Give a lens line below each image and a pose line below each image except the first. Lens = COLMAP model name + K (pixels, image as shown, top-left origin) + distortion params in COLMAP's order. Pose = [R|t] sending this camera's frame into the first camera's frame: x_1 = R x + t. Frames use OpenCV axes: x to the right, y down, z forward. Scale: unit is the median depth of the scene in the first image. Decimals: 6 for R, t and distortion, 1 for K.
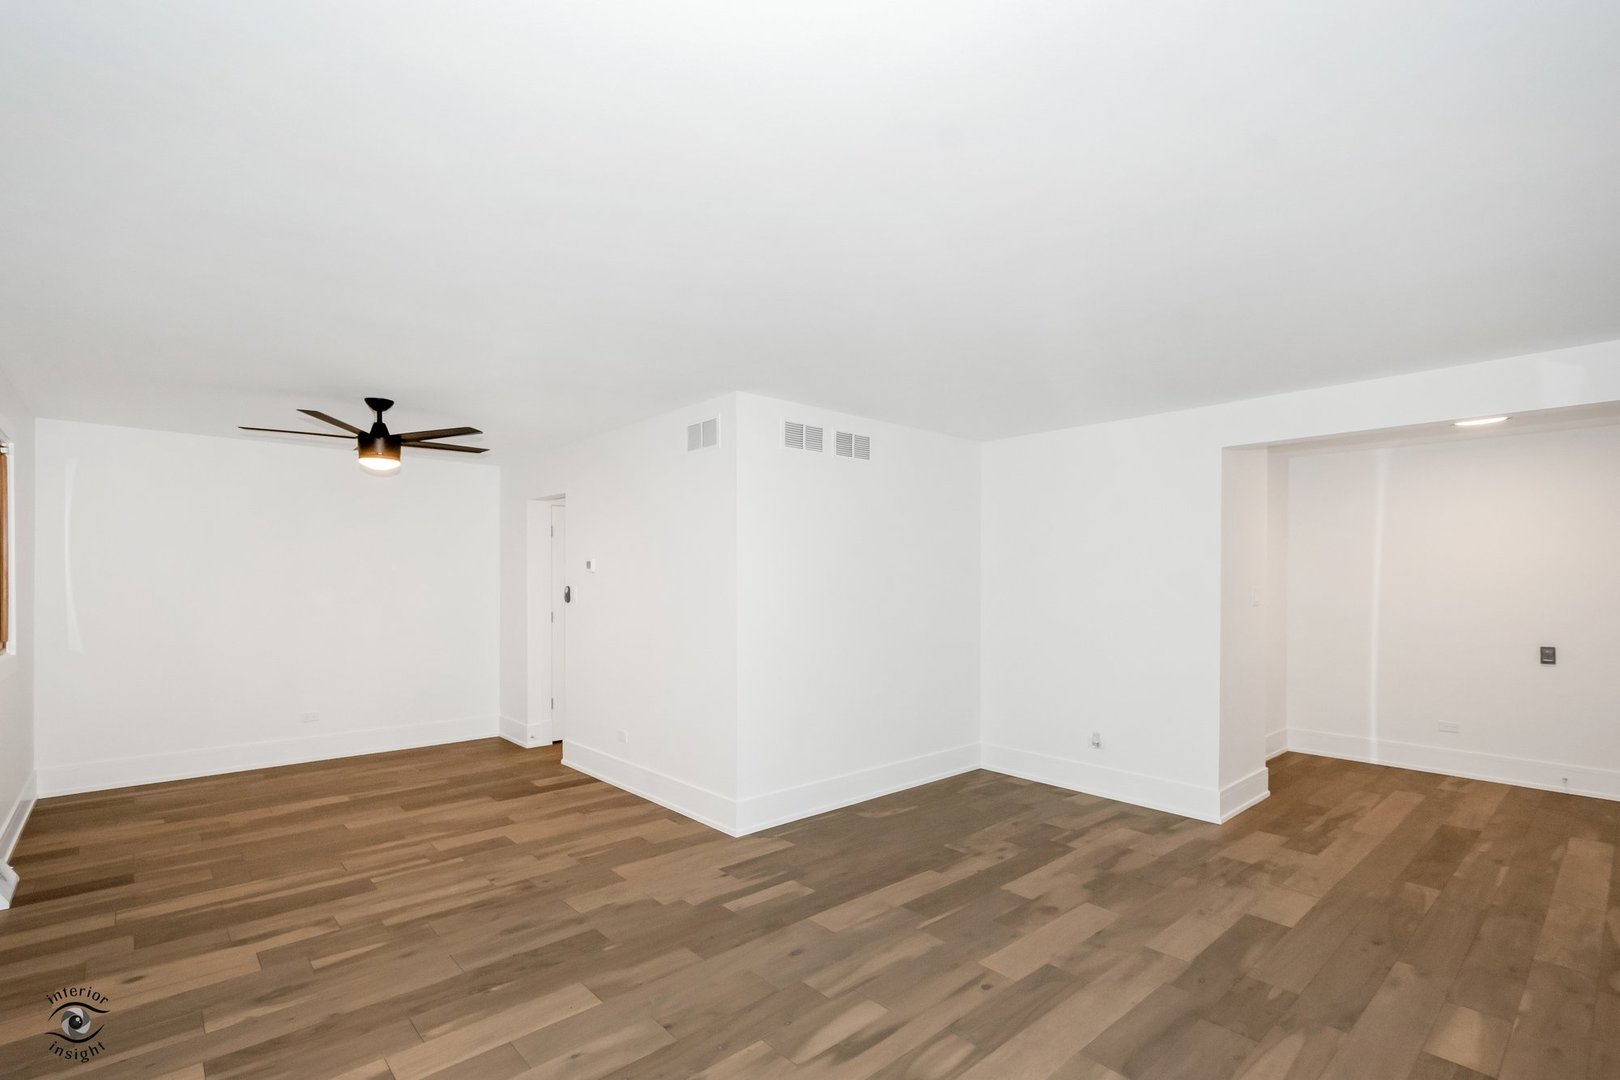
lens RADIAL K [[713.5, 0, 804.5], [0, 713.5, 574.3], [0, 0, 1]] dist [-0.000137, -0.000284]
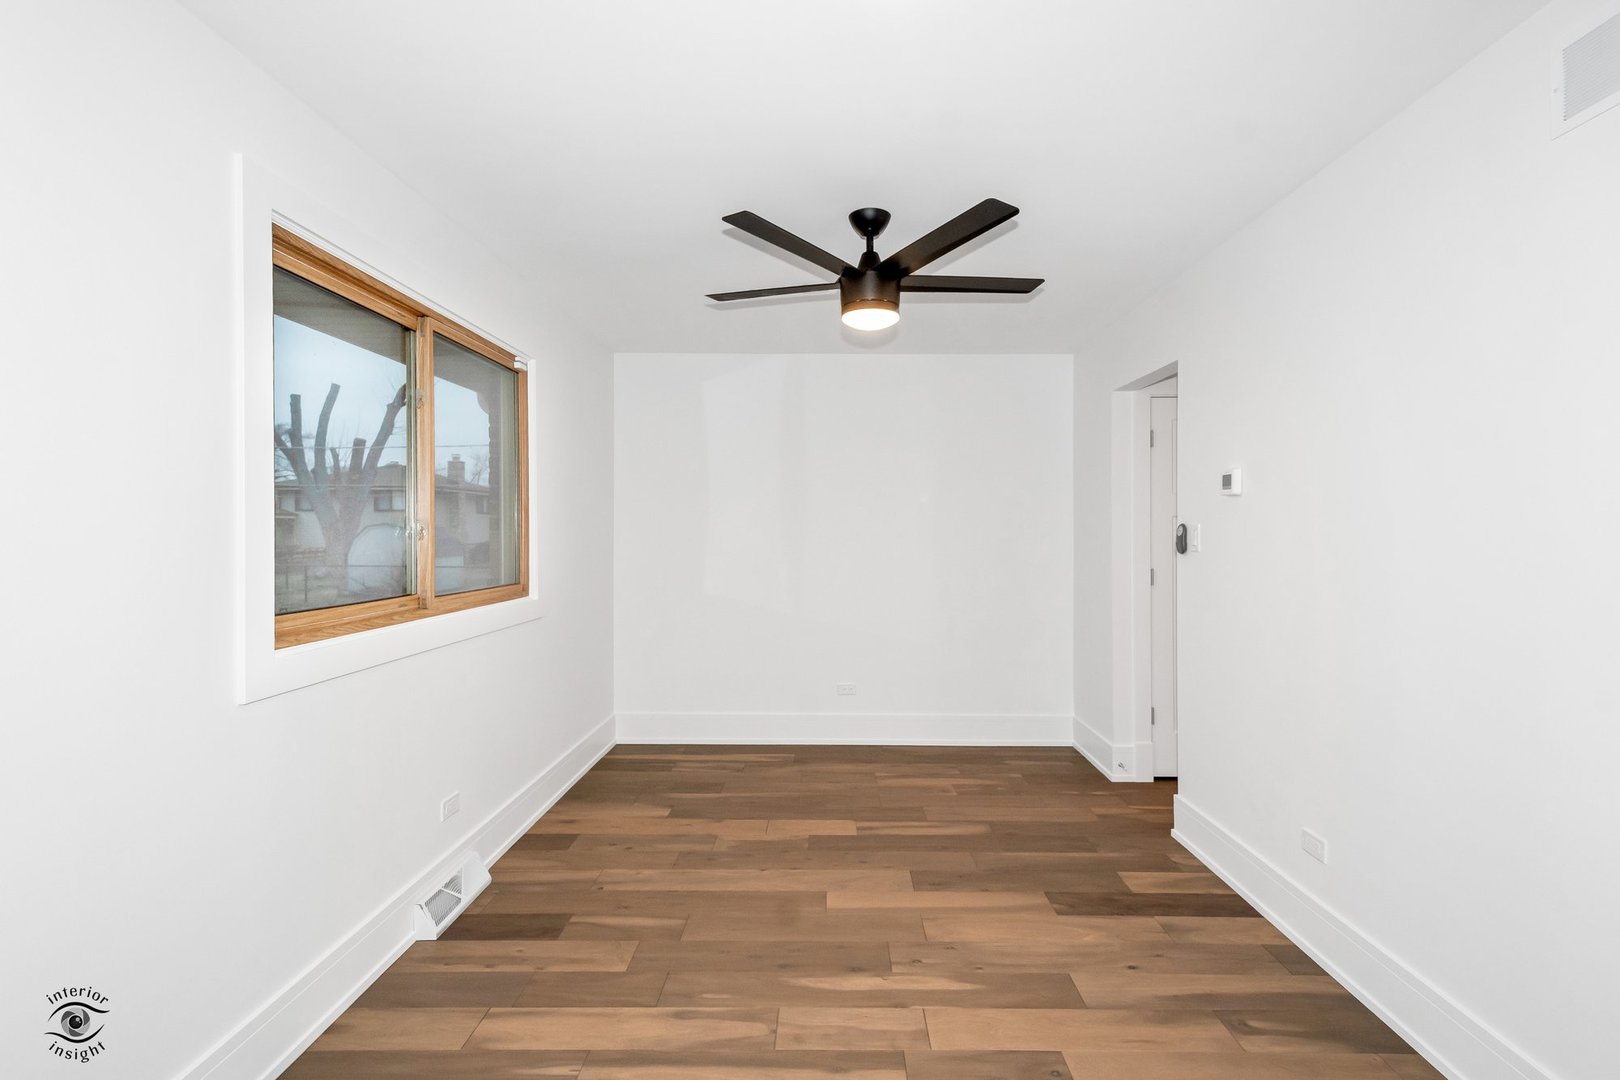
lens RADIAL K [[796.8, 0, 839.4], [0, 796.8, 535.9], [0, 0, 1]] dist [0.001696, 0.000338]
pose [[0.761725, 0.004793, -0.647882, -0.200197], [0.004928, 0.999901, 0.013191, 0.024675], [0.647881, -0.013241, 0.761626, 0.530398]]
